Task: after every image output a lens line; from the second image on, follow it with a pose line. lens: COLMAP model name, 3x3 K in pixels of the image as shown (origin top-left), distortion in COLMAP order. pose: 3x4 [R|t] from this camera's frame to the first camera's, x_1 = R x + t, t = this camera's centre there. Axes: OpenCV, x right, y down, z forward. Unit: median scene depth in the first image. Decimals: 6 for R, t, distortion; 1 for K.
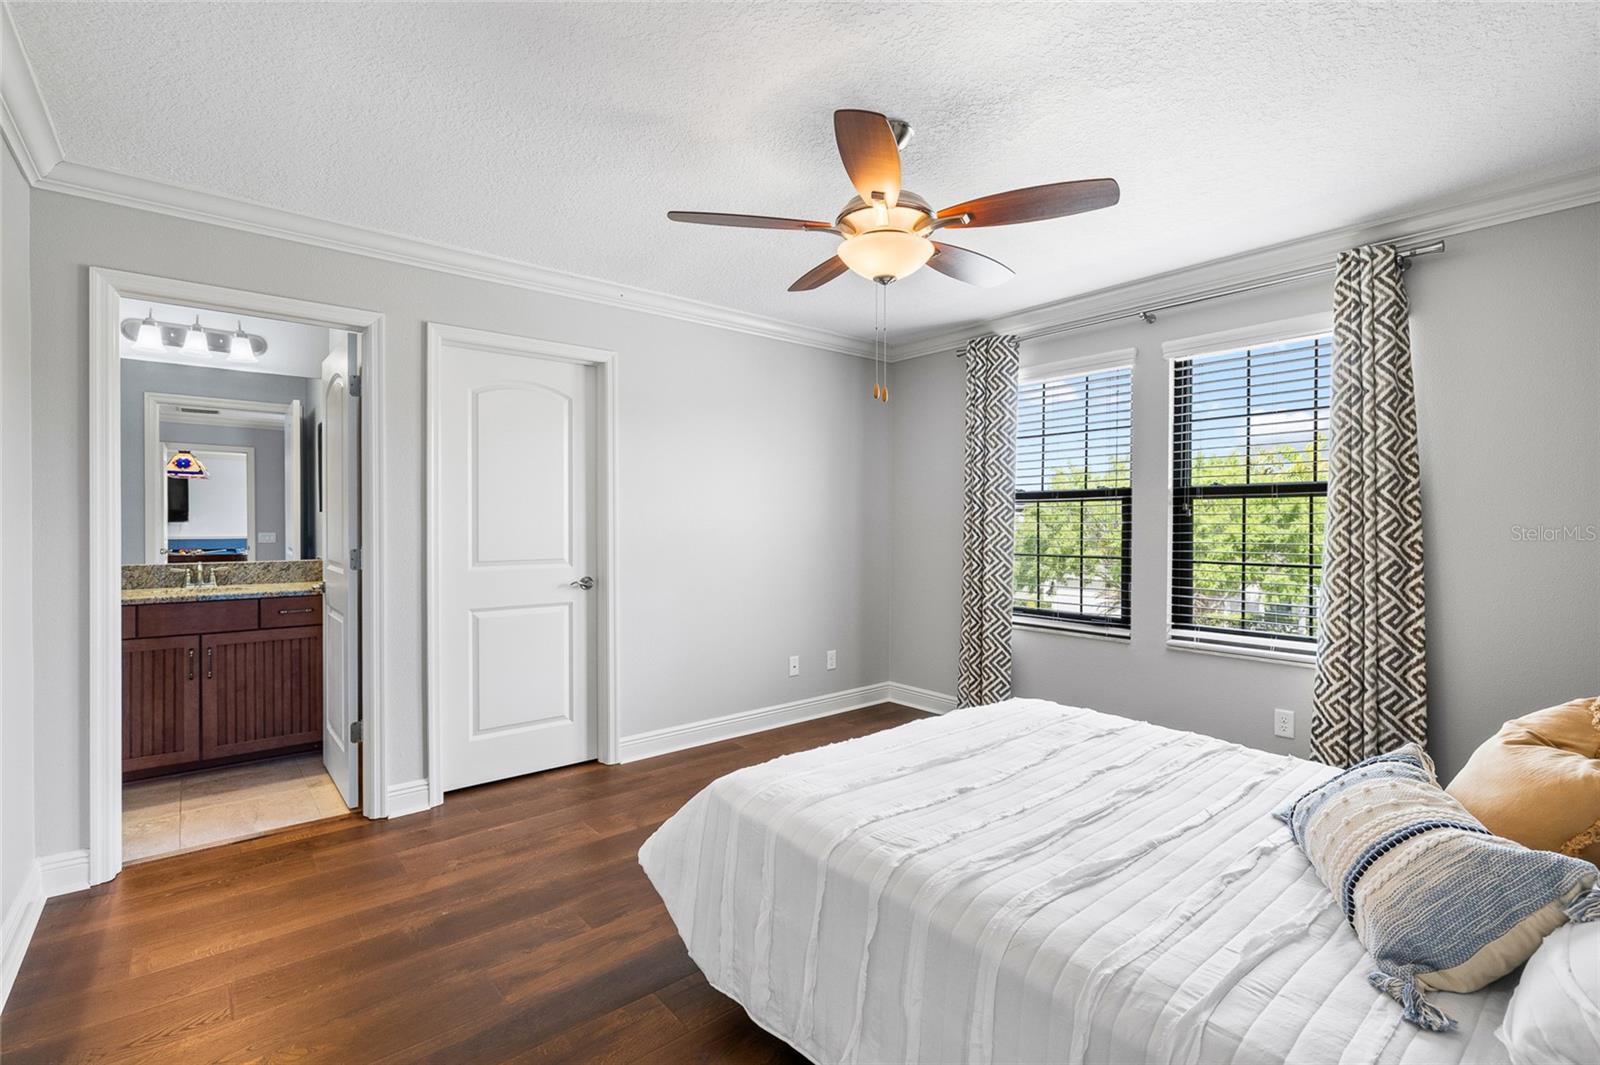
lens RADIAL K [[718.3, 0, 790.8], [0, 718.3, 531.1], [0, 0, 1]] dist [0.002655, -0.000436]
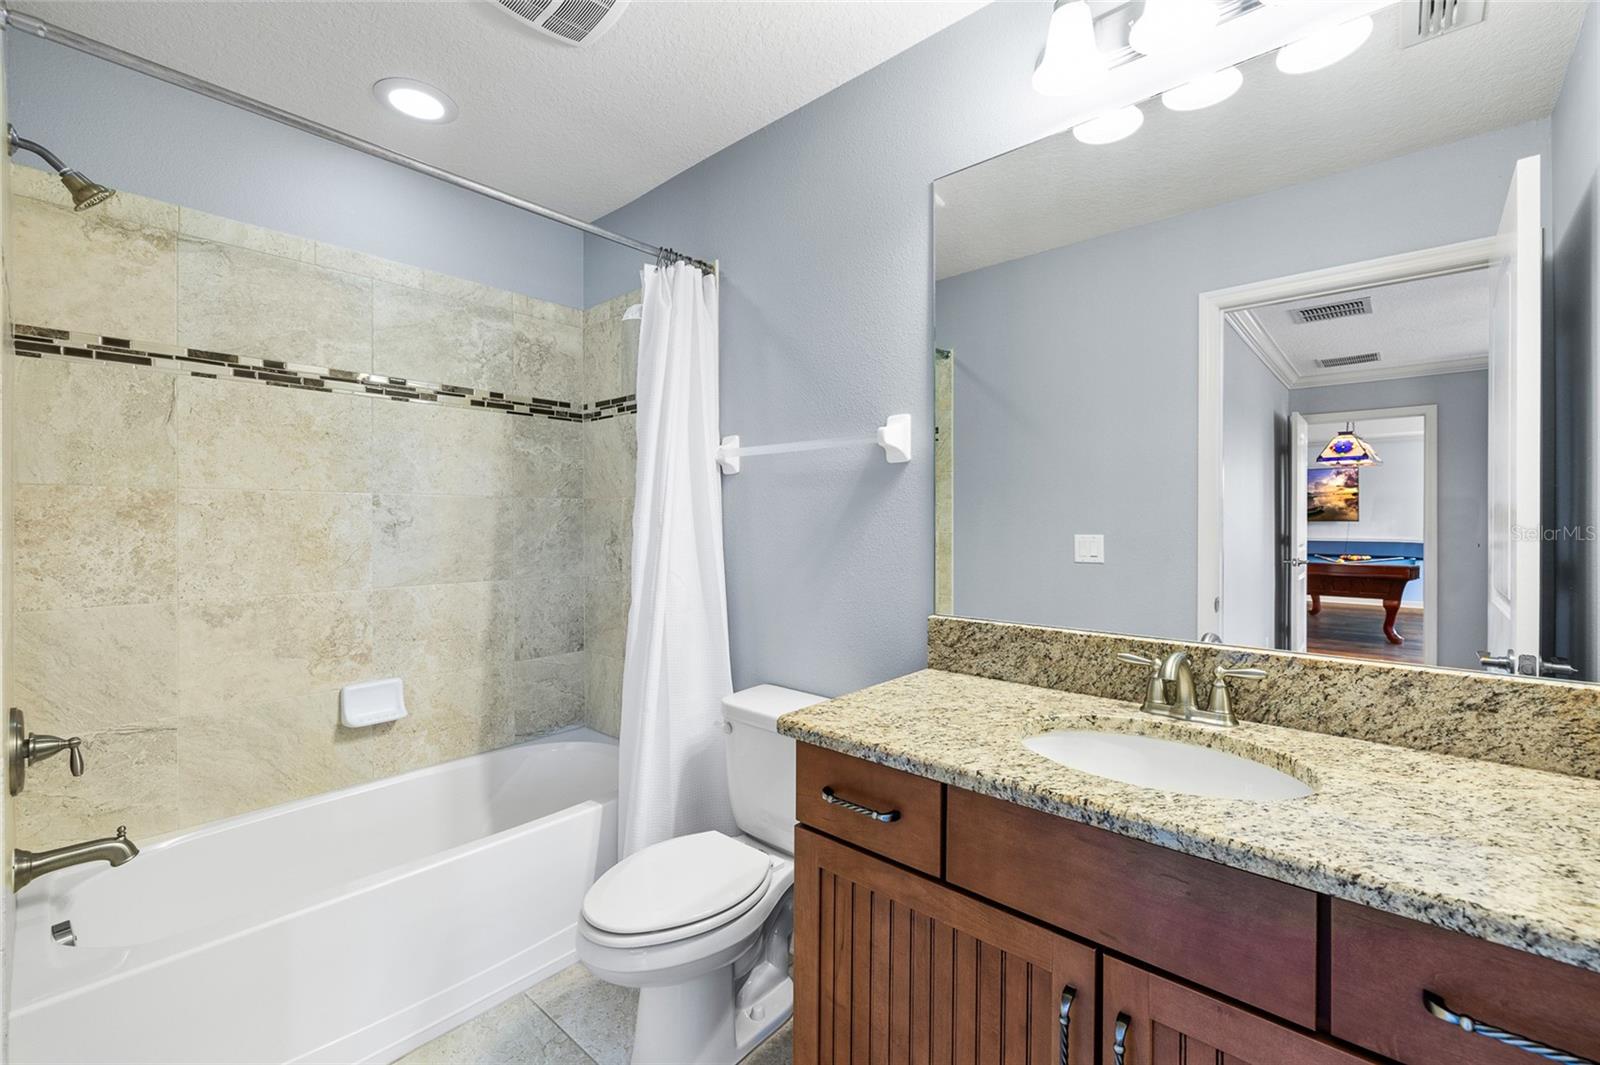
lens RADIAL K [[675.7, 0, 792.3], [0, 675.7, 526.1], [0, 0, 1]] dist [0.000292, 0.000151]
pose [[0.156053, 0.011572, -0.987681, -0.555121], [-0.012316, 0.999876, 0.009769, -0.014480], [0.987672, 0.010640, 0.156176, 0.794020]]
